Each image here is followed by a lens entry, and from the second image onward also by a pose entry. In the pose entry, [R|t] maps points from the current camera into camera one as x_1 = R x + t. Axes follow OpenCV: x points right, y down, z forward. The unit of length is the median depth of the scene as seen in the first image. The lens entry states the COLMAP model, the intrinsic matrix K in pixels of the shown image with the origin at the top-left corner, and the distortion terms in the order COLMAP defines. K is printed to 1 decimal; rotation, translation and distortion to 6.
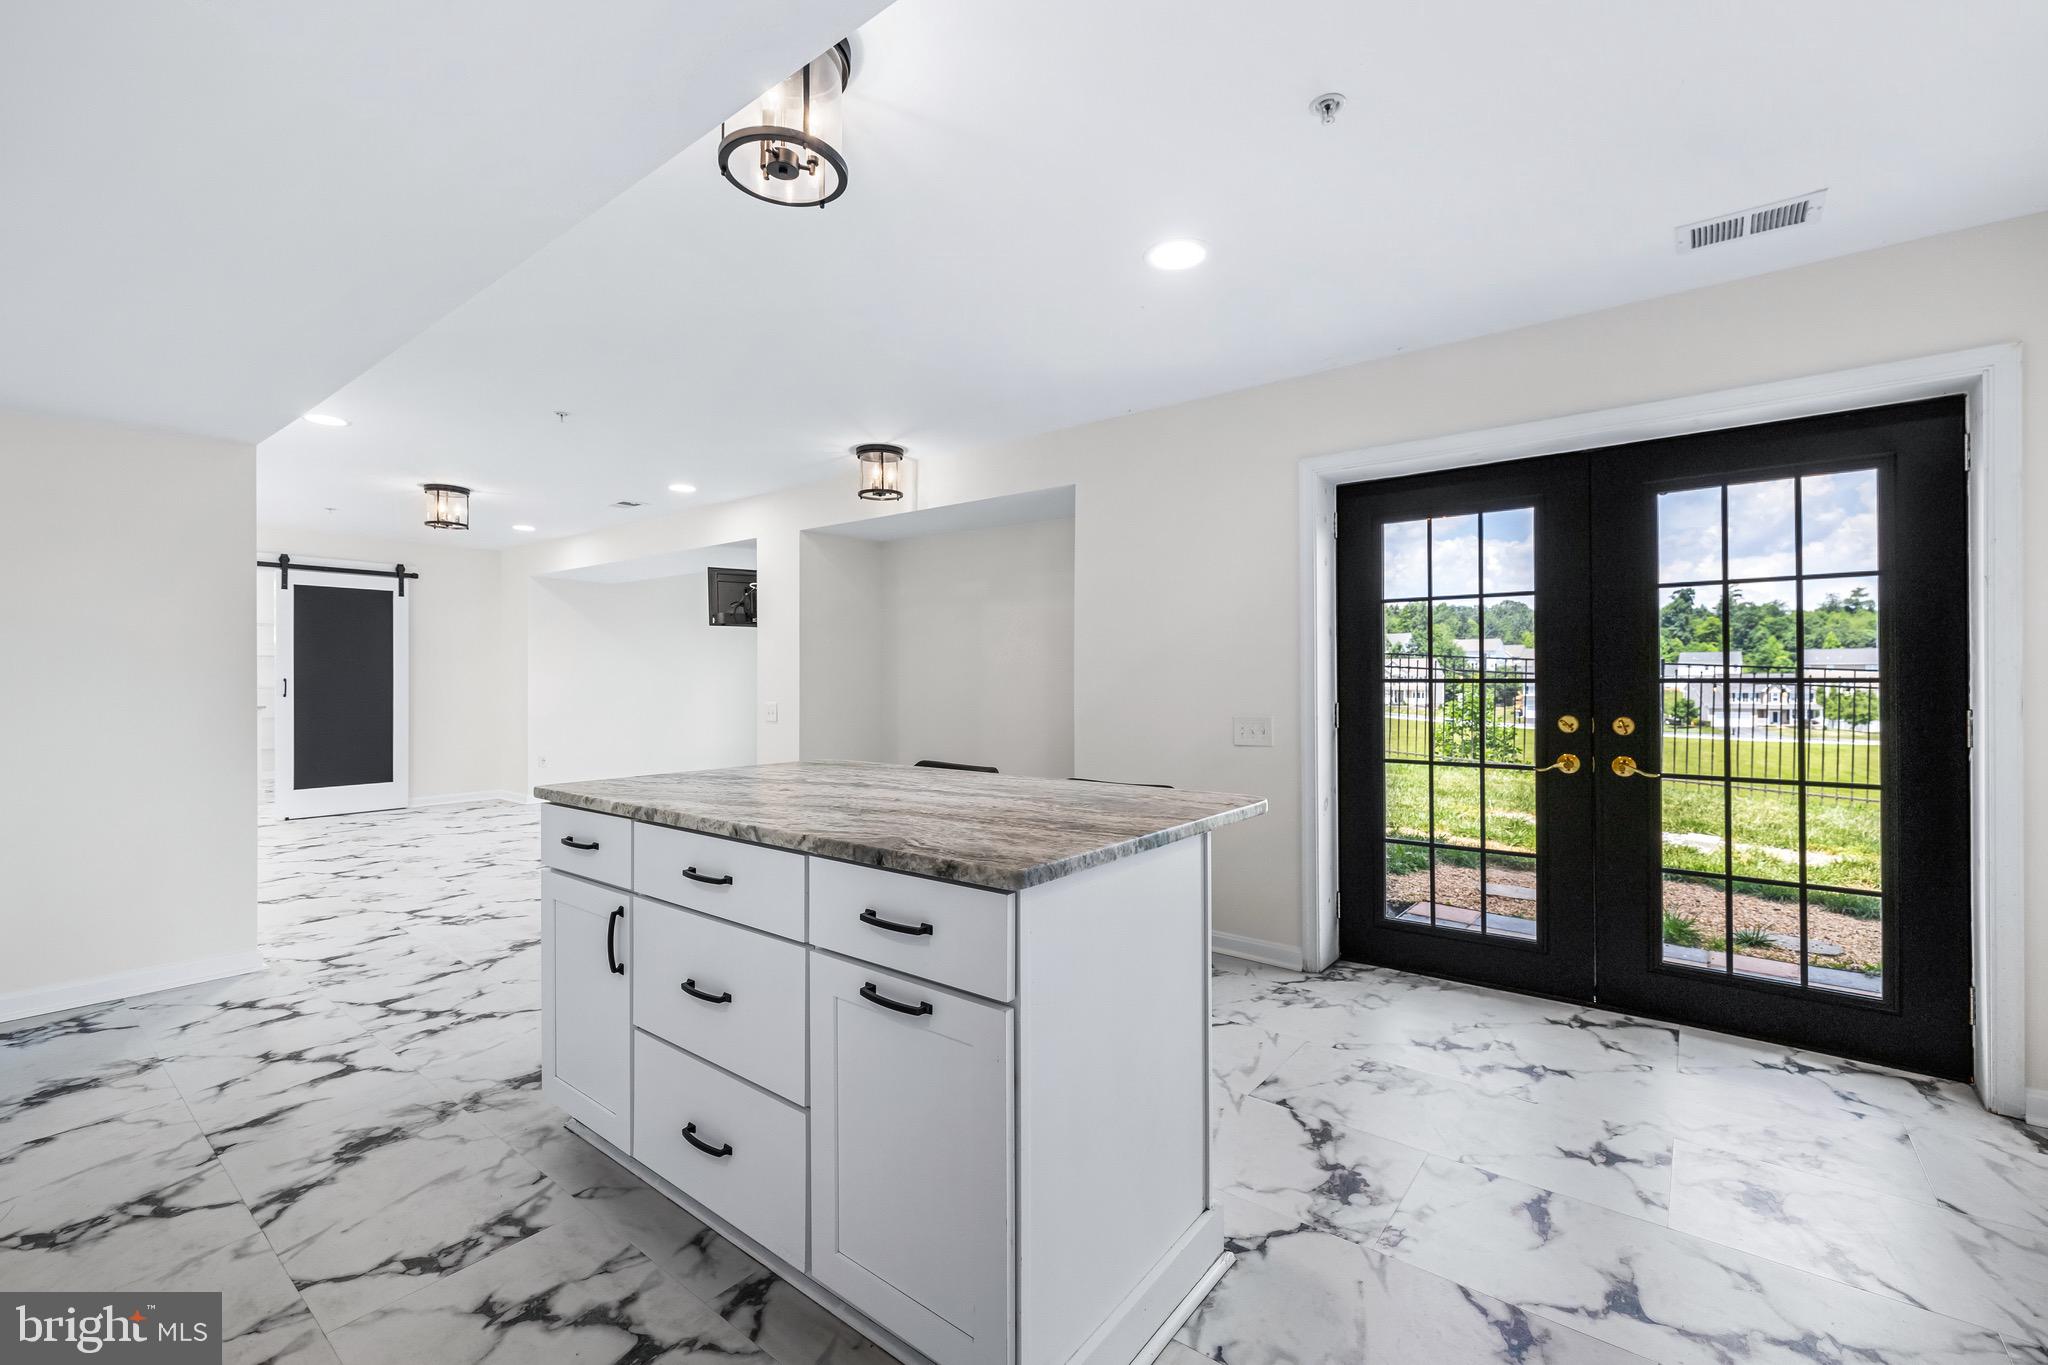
lens RADIAL K [[867.3, 0, 1030.0], [0, 867.3, 671.9], [0, 0, 1]] dist [0.006903, -0.001200]
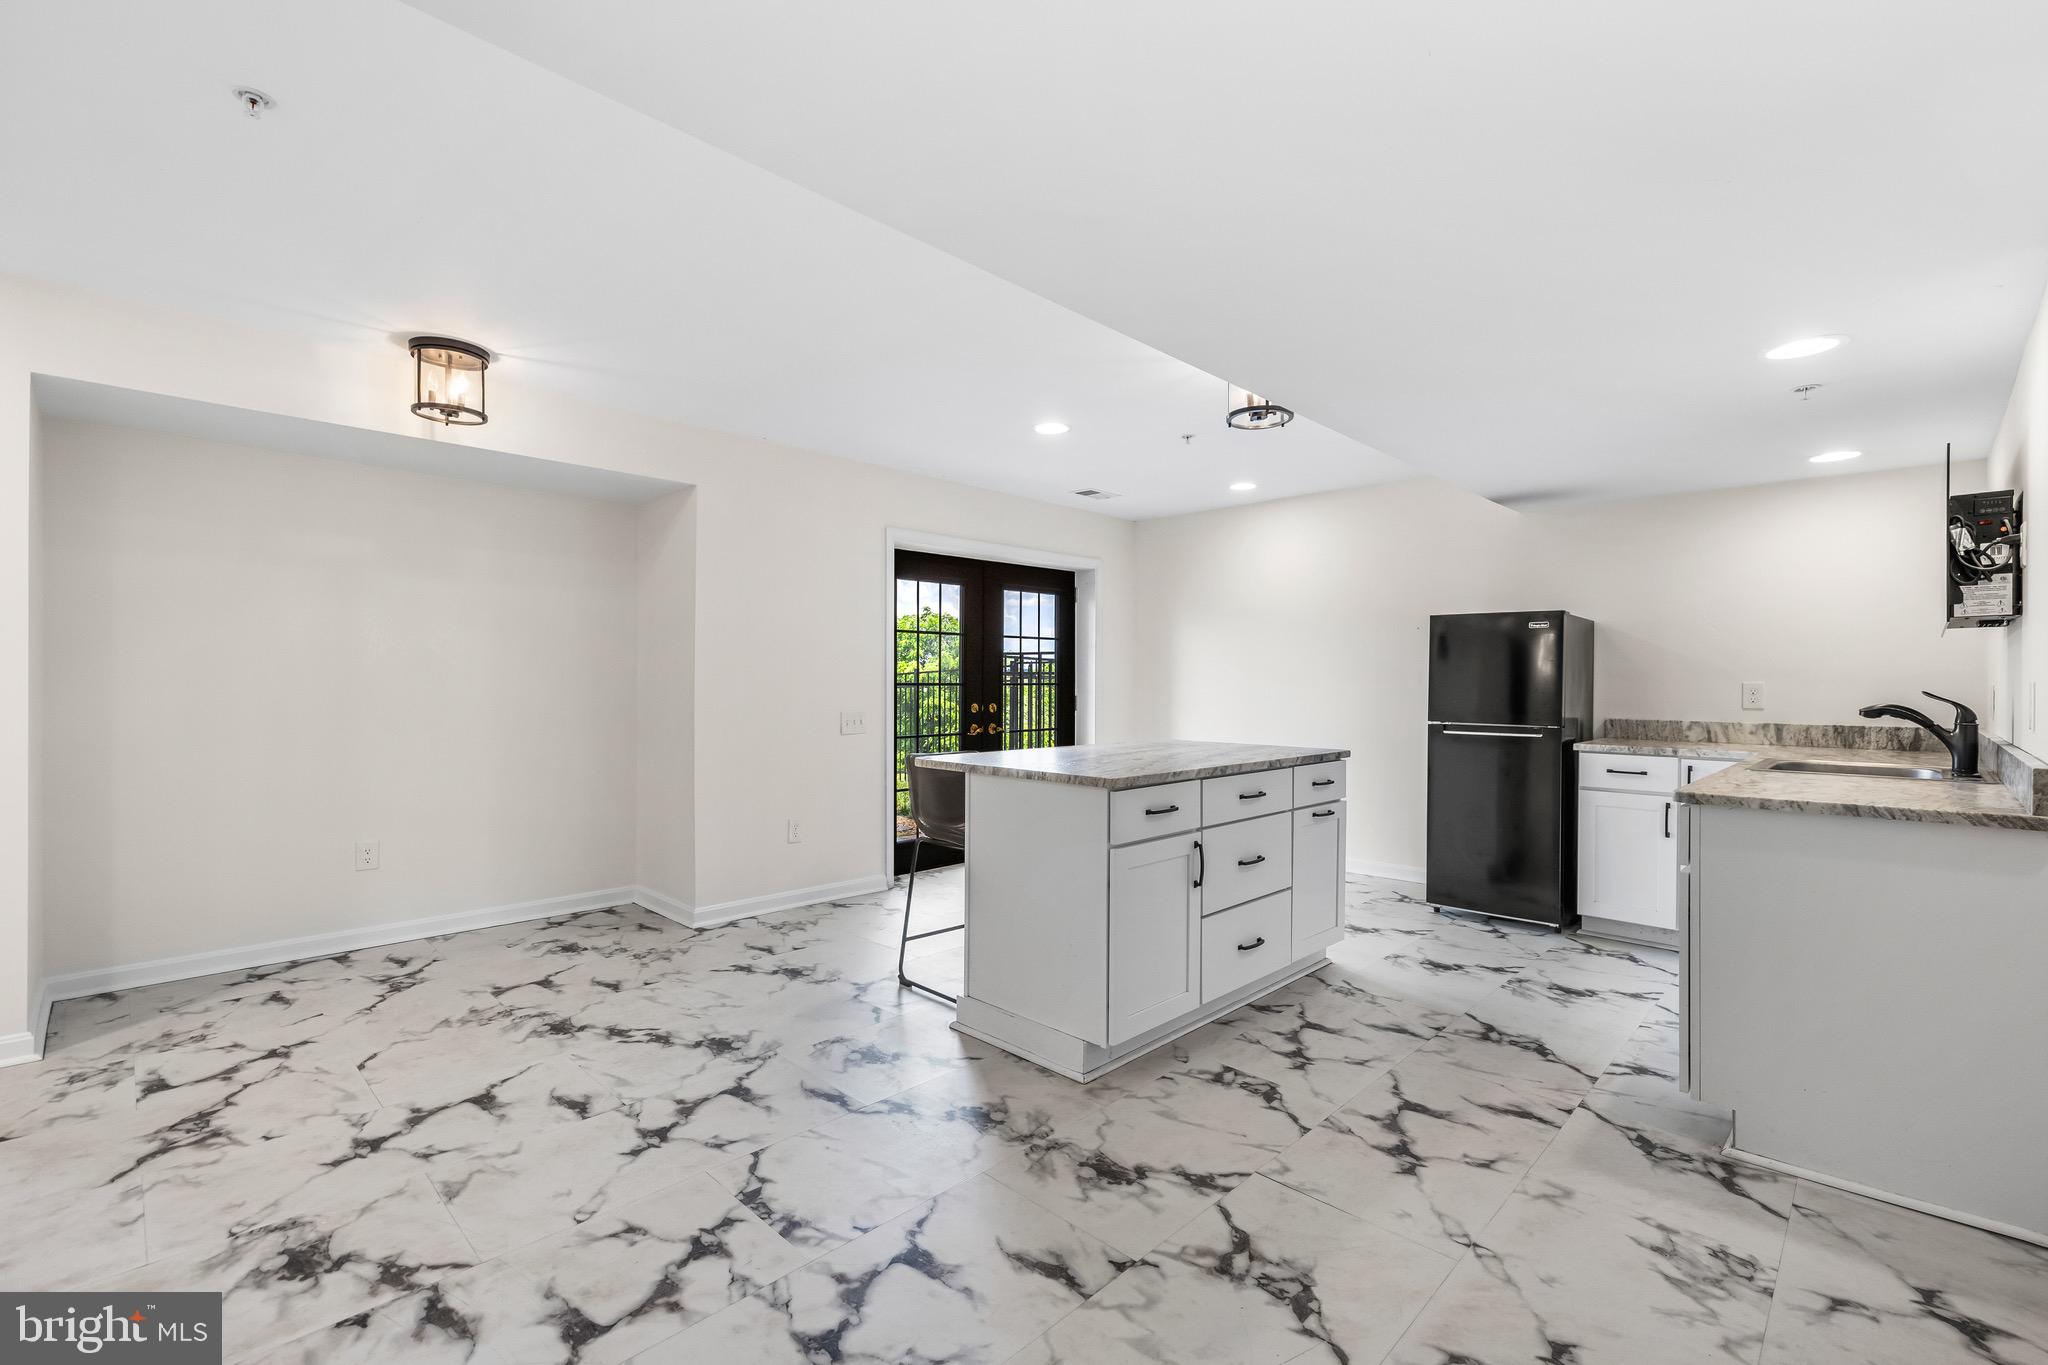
lens RADIAL K [[880.7, 0, 1003.7], [0, 880.7, 685.9], [0, 0, 1]] dist [-0.000720, 0.000800]
pose [[0.120651, -0.005498, 0.992680, -1.259600], [-0.018513, 0.999798, 0.007788, -0.002019], [-0.992522, -0.019317, 0.120525, 0.731611]]
